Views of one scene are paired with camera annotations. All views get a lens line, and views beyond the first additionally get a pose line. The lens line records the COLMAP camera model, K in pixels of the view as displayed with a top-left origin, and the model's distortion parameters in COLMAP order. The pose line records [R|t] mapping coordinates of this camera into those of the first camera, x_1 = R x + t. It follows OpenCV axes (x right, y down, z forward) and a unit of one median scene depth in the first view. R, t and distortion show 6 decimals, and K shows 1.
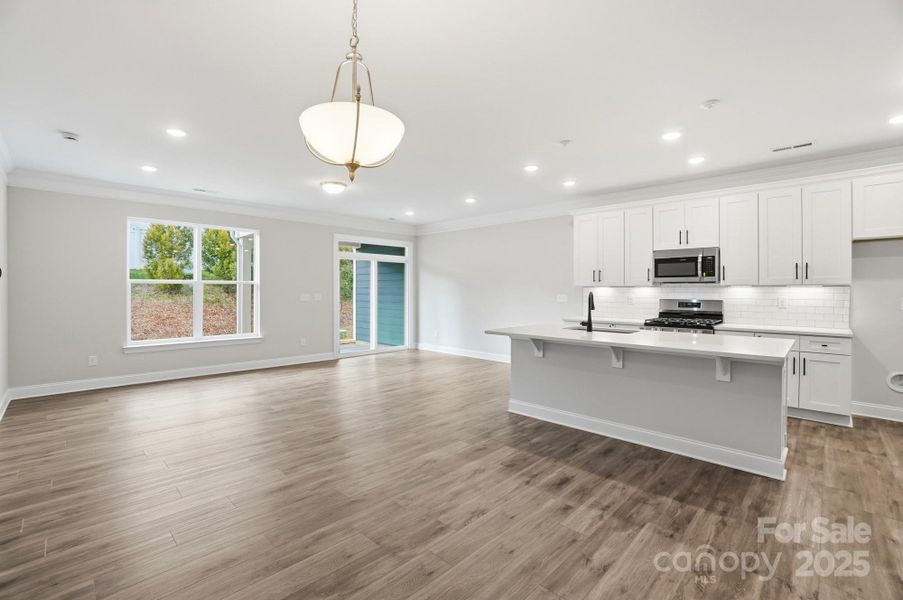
lens RADIAL K [[403.7, 0, 449.6], [0, 403.7, 290.5], [0, 0, 1]] dist [-0.056723, 0.020400]
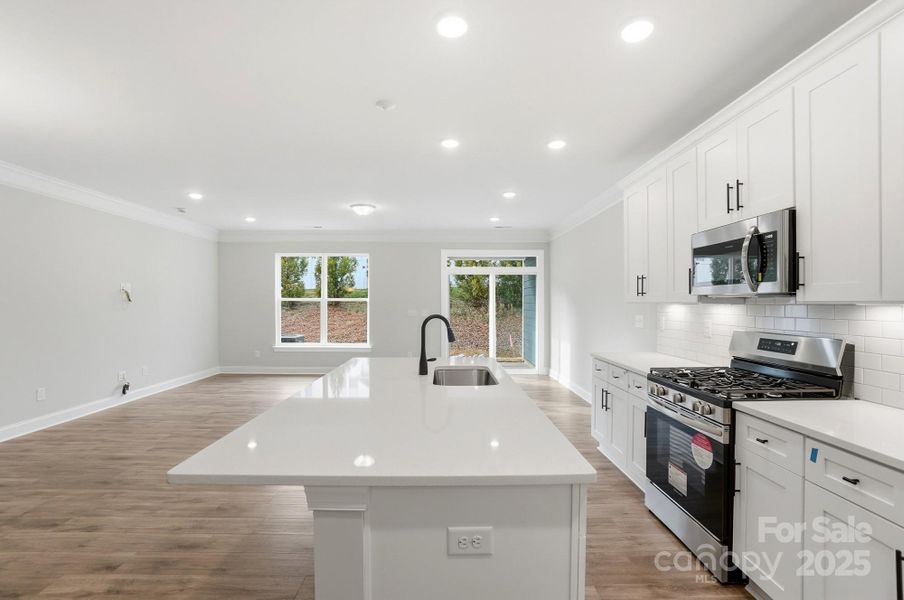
lens RADIAL K [[411.6, 0, 450.9], [0, 411.6, 300.3], [0, 0, 1]] dist [-0.058392, 0.021434]
pose [[0.704909, -0.004482, -0.709284, 0.647452], [-0.001344, 0.999970, -0.007655, -0.010624], [0.709296, 0.006349, 0.704882, 0.416051]]
